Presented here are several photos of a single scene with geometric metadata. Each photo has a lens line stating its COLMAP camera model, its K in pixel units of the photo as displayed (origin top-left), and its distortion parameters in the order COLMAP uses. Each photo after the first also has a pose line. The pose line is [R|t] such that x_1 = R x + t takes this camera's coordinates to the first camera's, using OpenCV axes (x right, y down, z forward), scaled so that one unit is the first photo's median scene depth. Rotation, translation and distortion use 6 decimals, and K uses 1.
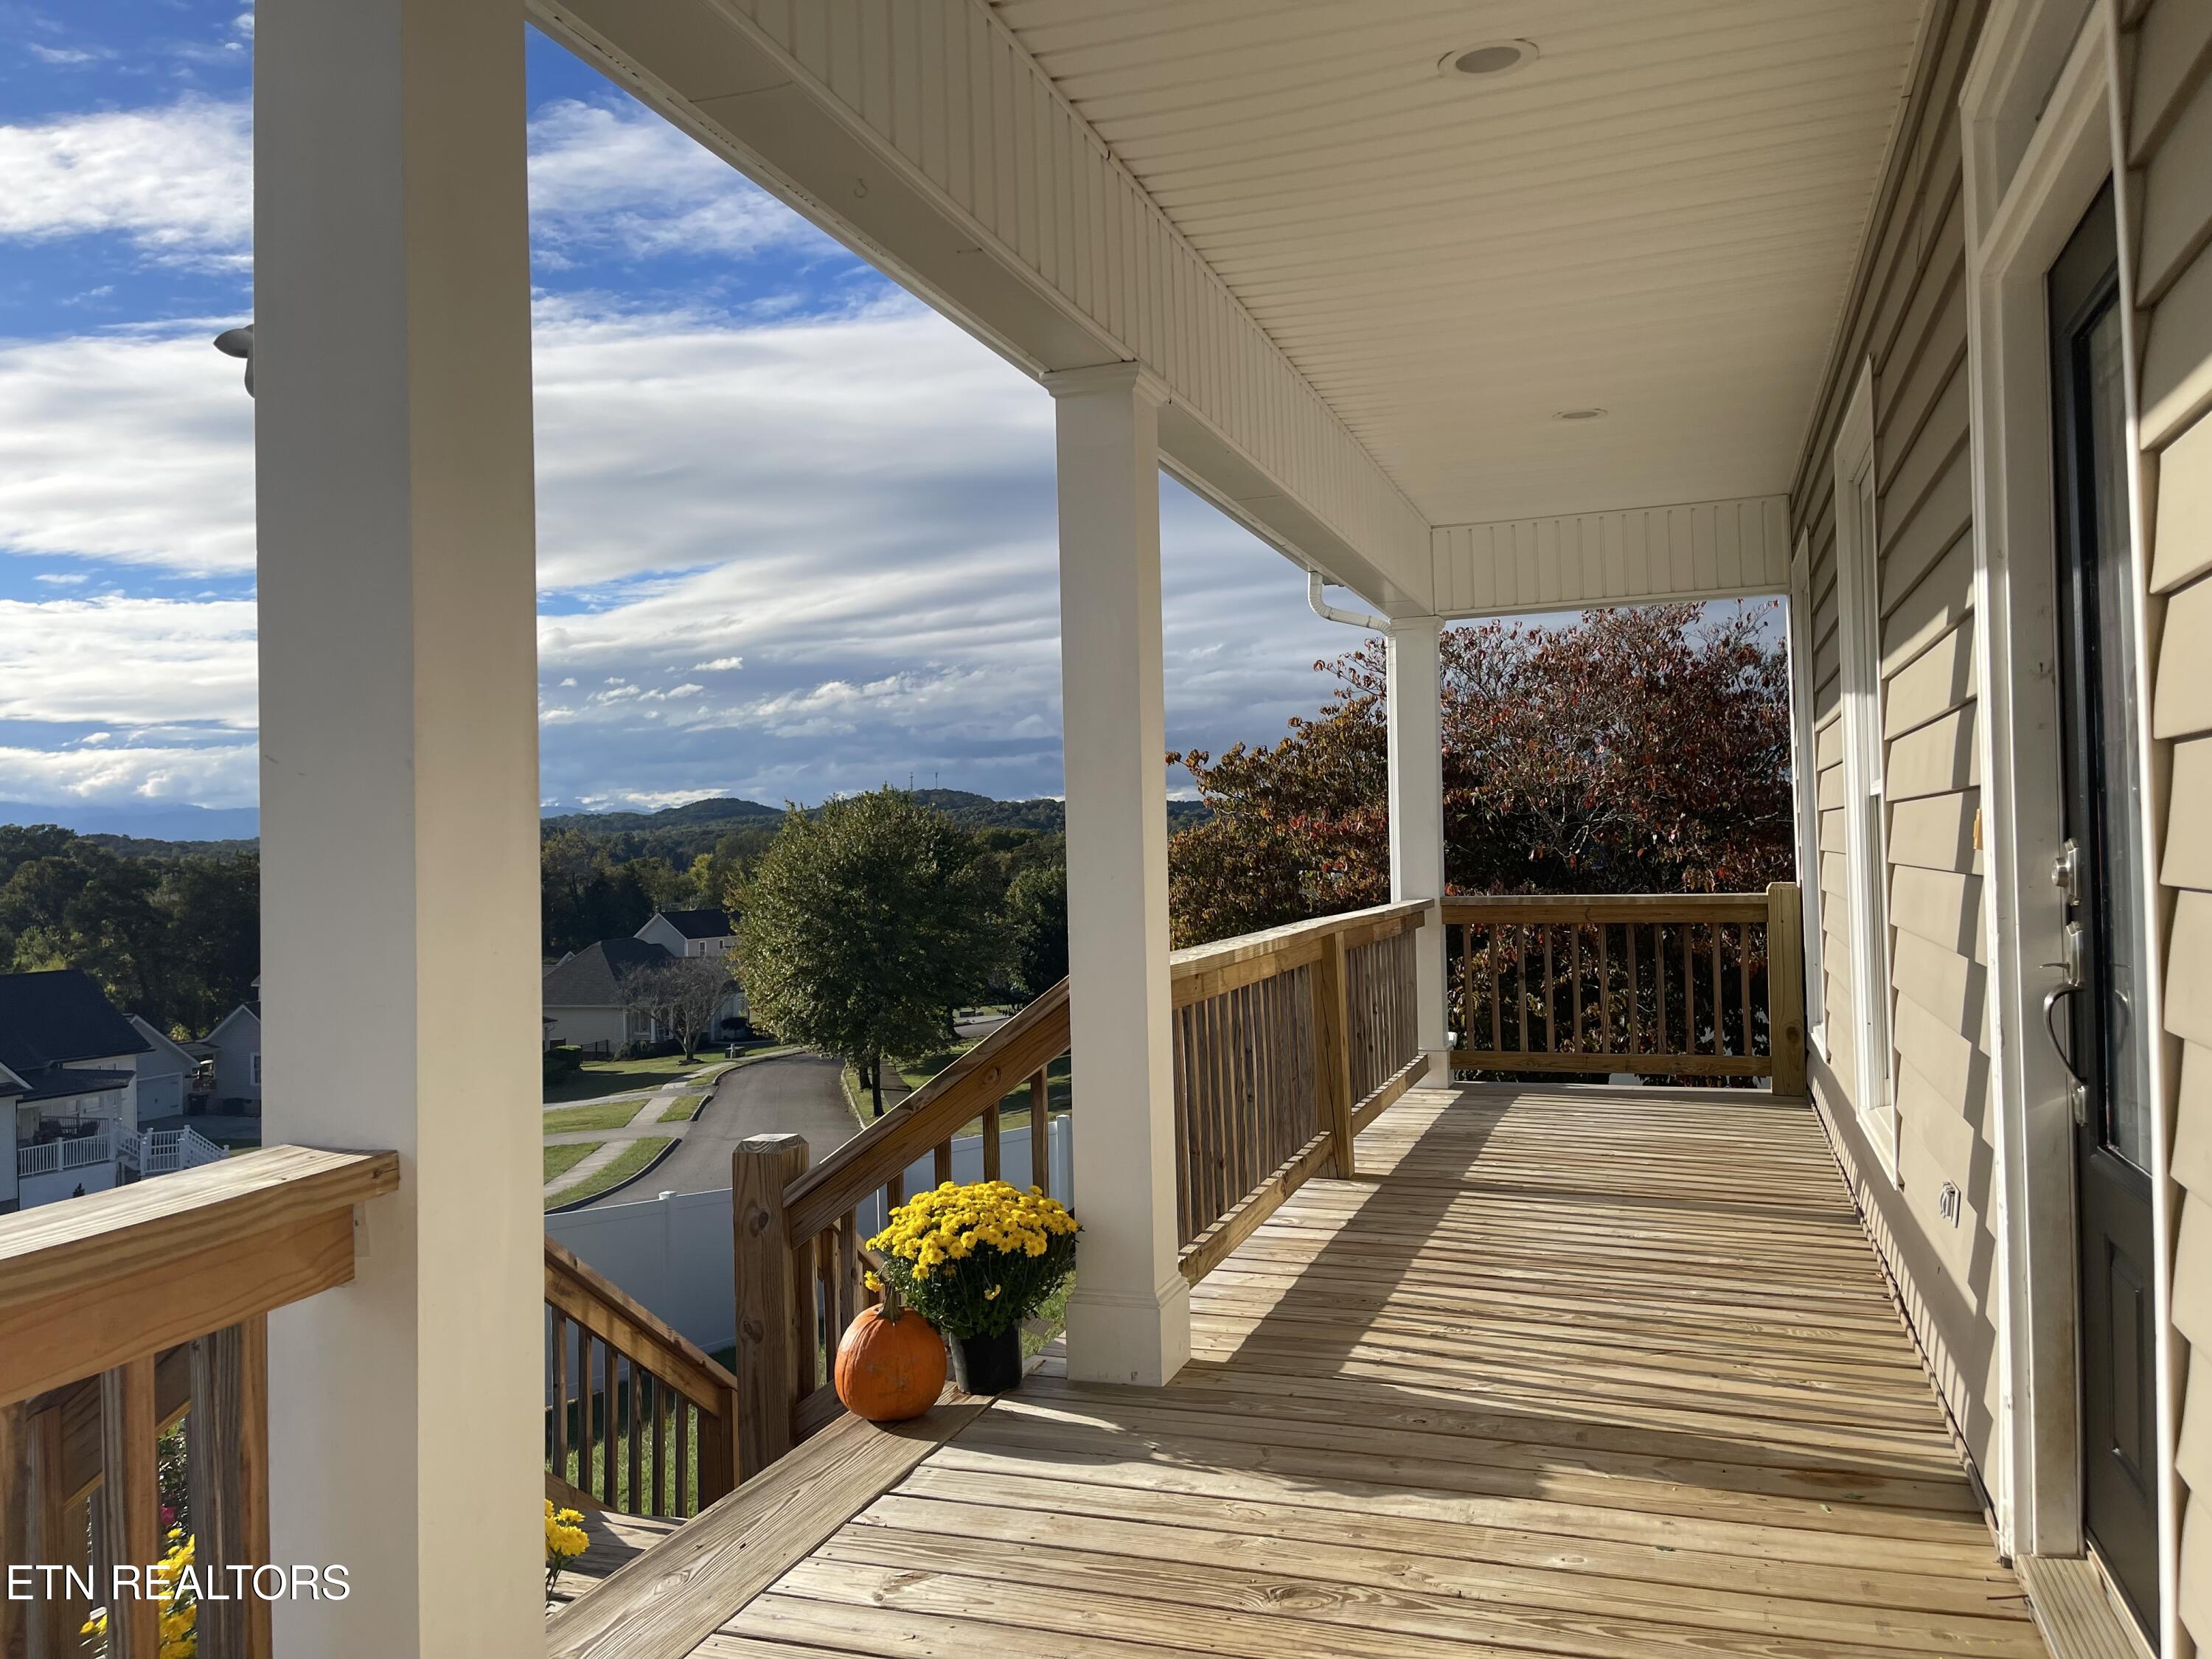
lens RADIAL K [[1651.9, 0, 1142.3], [0, 1651.9, 821.7], [0, 0, 1]] dist [0.041328, -0.036339]
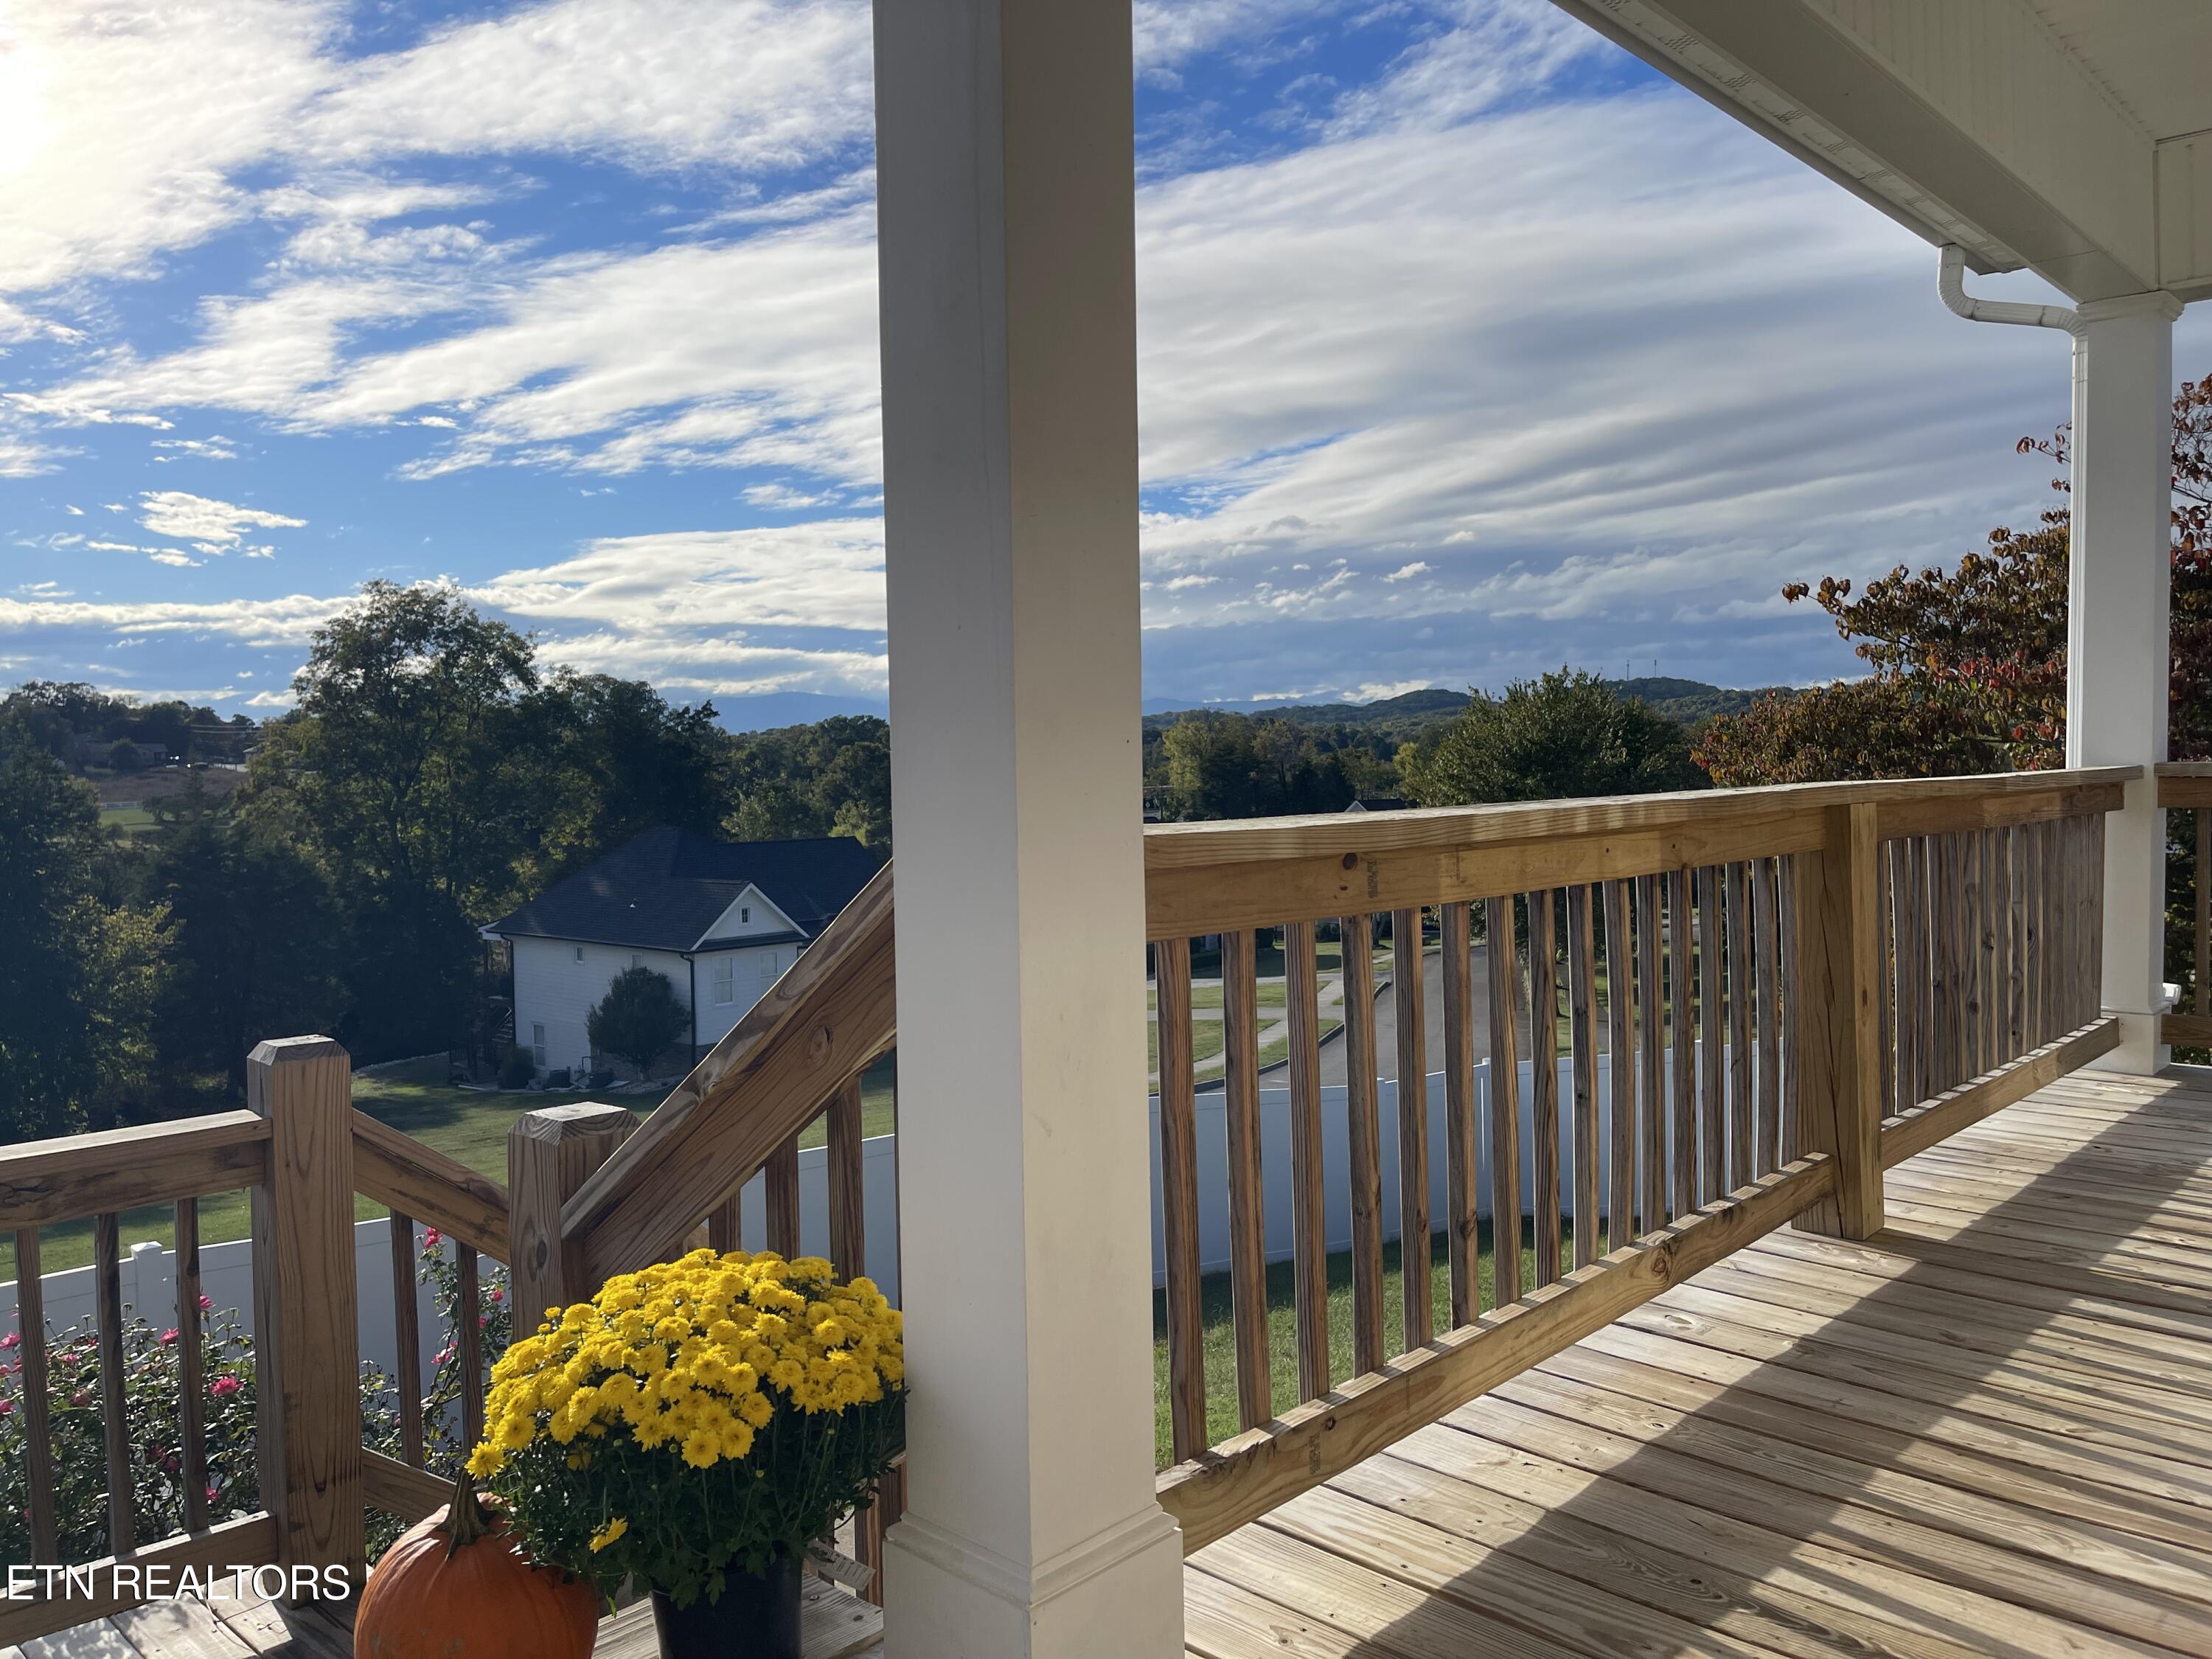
lens RADIAL K [[1651.9, 0, 1109.3], [0, 1651.9, 839.7], [0, 0, 1]] dist [0.041328, -0.036339]
pose [[0.904720, 0.030064, -0.424944, 0.198337], [0.002557, 0.997106, 0.075986, 0.055465], [0.425998, -0.069833, 0.902025, 0.595242]]
